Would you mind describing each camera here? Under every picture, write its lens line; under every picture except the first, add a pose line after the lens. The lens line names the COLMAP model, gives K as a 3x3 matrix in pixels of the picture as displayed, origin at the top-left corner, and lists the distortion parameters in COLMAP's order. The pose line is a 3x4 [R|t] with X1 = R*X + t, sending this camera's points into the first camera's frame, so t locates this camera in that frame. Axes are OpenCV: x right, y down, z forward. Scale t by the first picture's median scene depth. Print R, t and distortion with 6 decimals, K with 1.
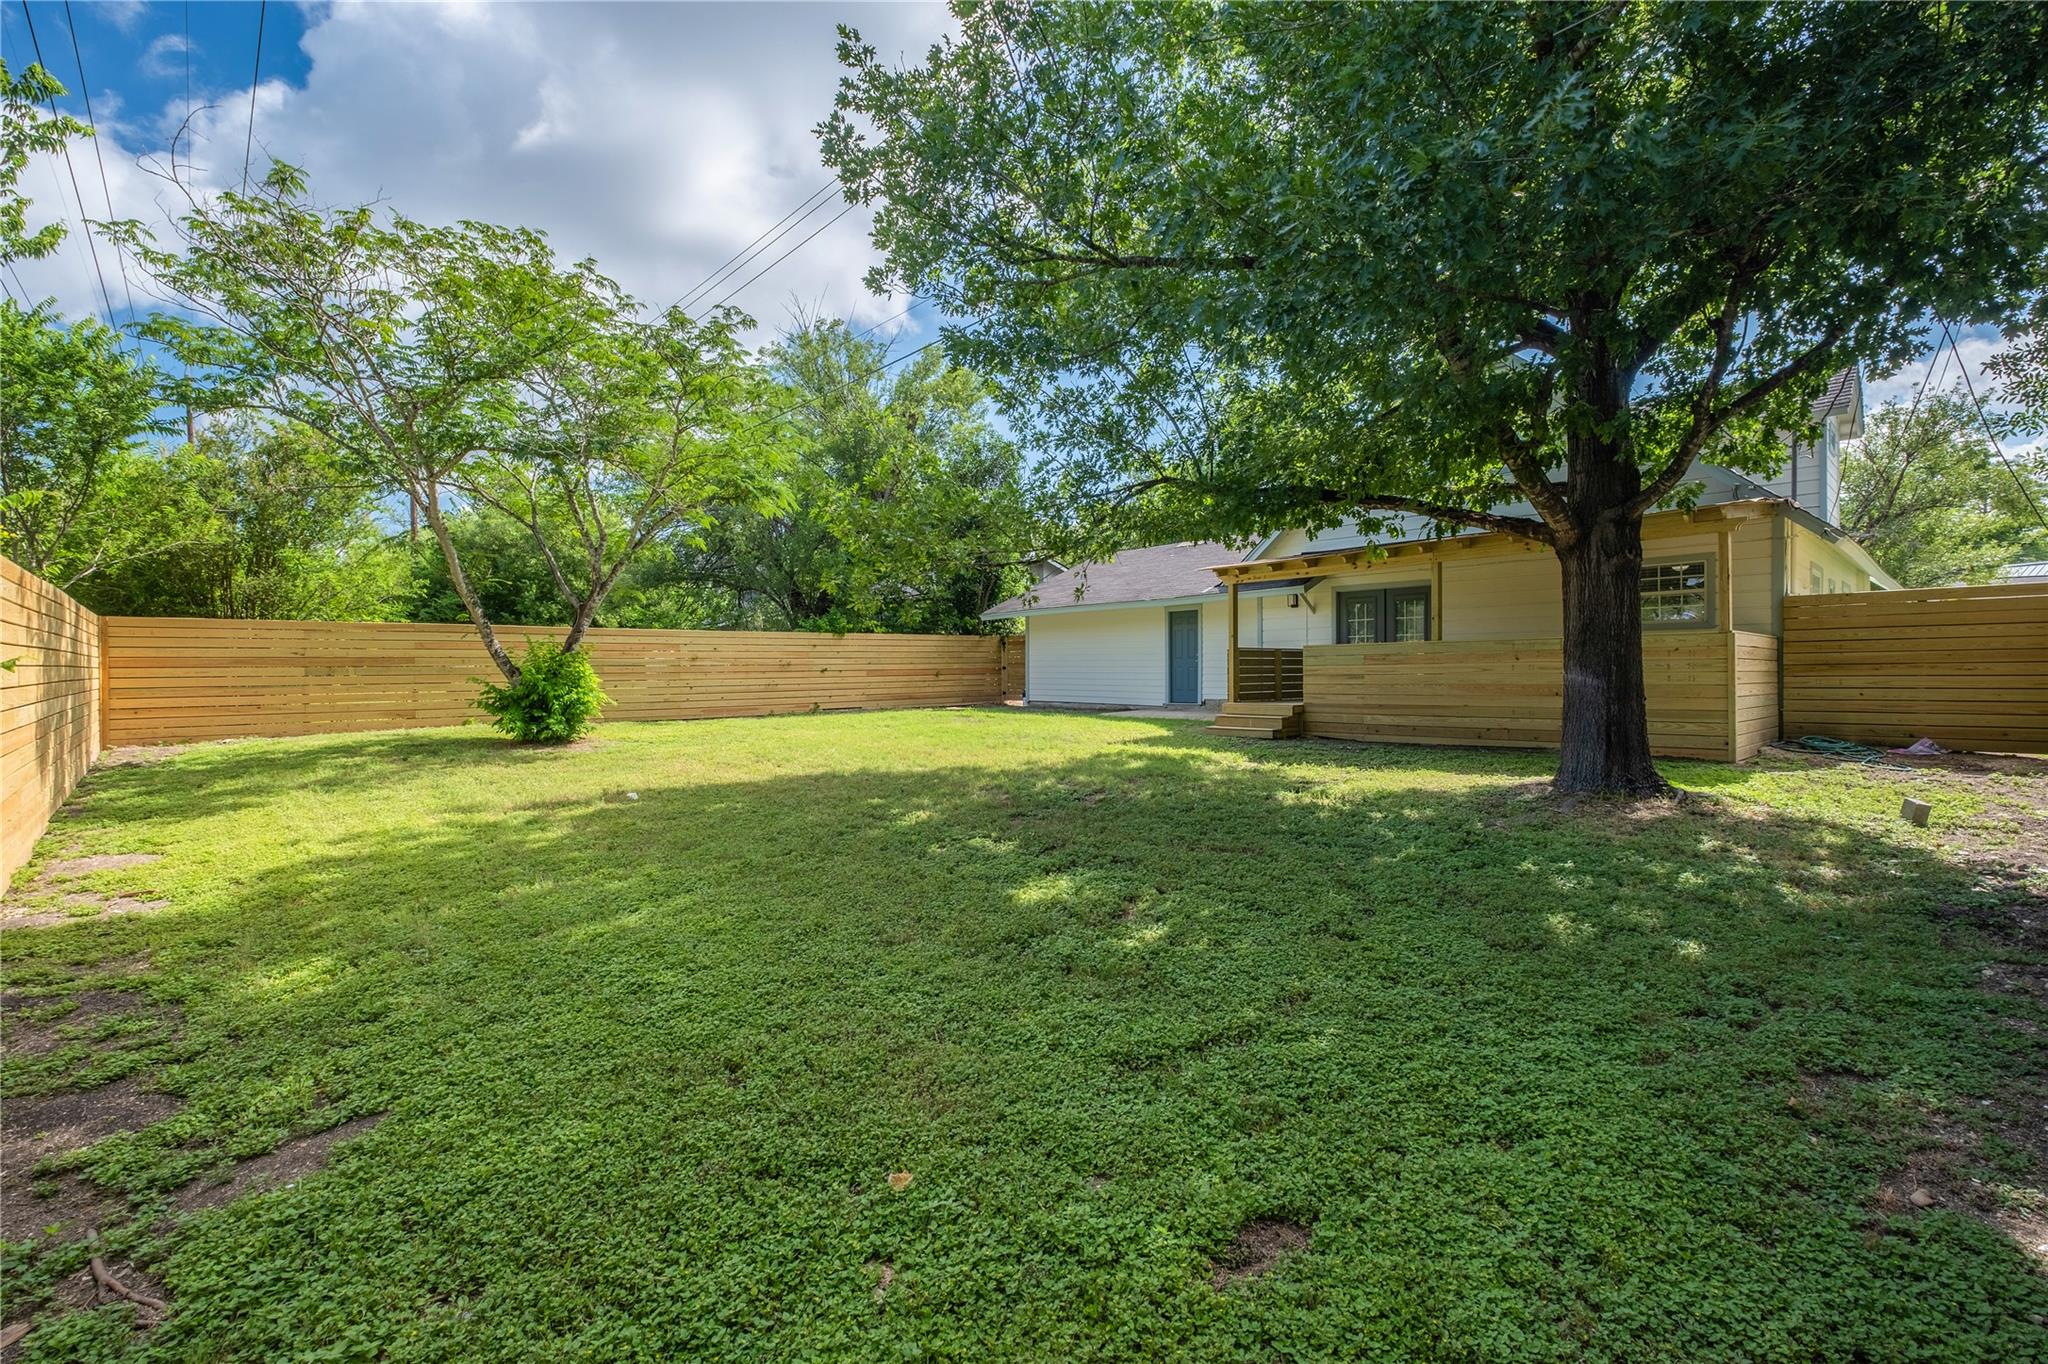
lens RADIAL K [[885.7, 0, 1024.0], [0, 885.7, 682.0], [0, 0, 1]] dist [0.001189, 0.000095]
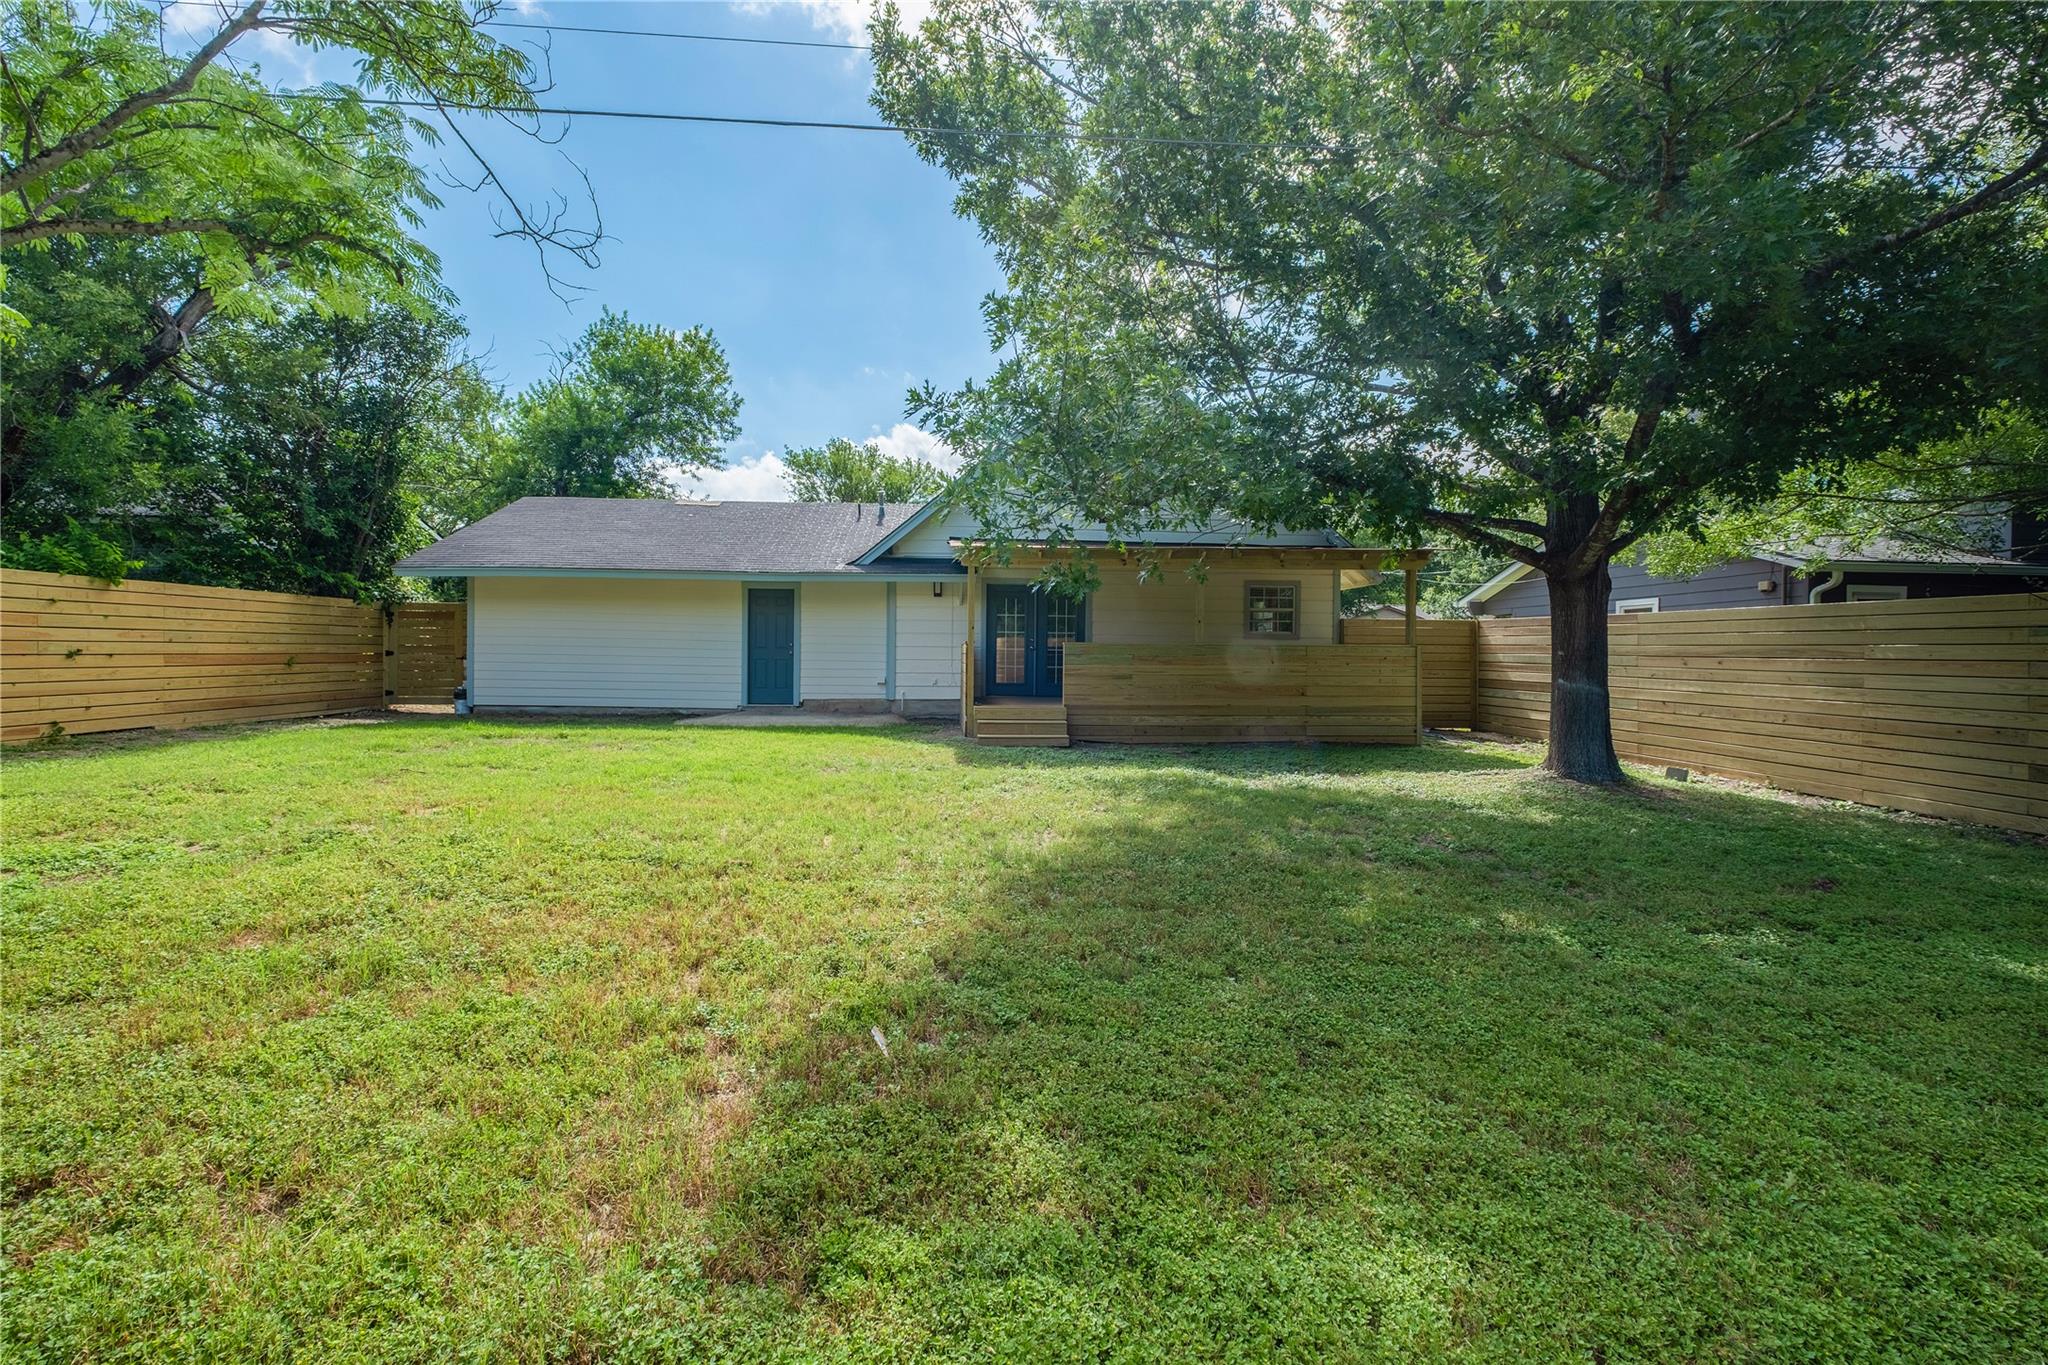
lens RADIAL K [[885.7, 0, 1024.0], [0, 885.7, 682.5], [0, 0, 1]] dist [0.001189, 0.000095]
pose [[0.604529, -0.008937, 0.796533, -0.290546], [-0.009255, 0.999791, 0.018242, -0.011723], [-0.796529, -0.018399, 0.604320, 0.313335]]
